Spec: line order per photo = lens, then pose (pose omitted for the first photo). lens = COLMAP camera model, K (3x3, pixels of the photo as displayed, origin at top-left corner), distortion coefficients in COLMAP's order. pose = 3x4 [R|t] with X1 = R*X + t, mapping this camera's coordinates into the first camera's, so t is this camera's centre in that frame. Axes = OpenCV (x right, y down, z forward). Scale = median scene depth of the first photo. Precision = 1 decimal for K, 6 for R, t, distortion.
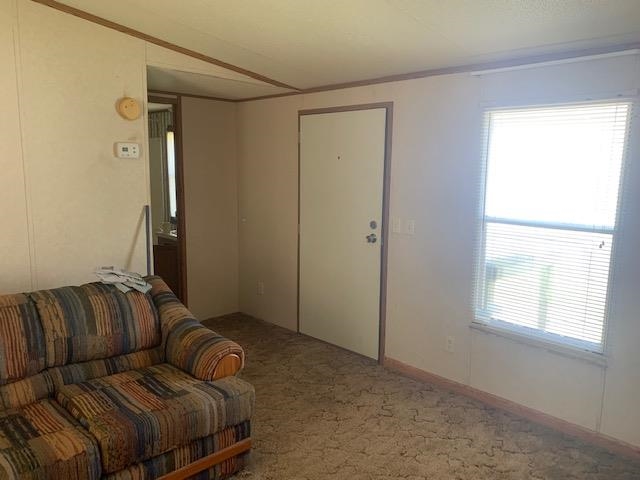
lens RADIAL K [[493.7, 0, 320.2], [0, 493.7, 241.4], [0, 0, 1]] dist [0.061493, -0.004841]
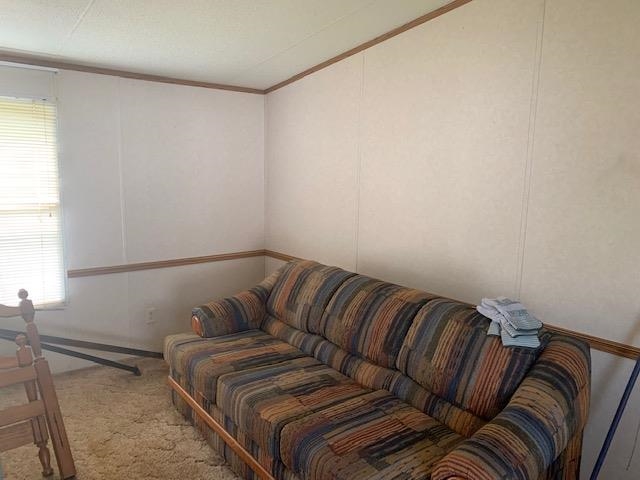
lens RADIAL K [[493.7, 0, 320.5], [0, 493.7, 238.5], [0, 0, 1]] dist [0.061493, -0.004841]
pose [[-0.132200, 0.116869, -0.984309, 0.406771], [-0.171518, 0.975348, 0.138841, -0.110763], [0.976271, 0.187182, -0.108896, 0.858763]]
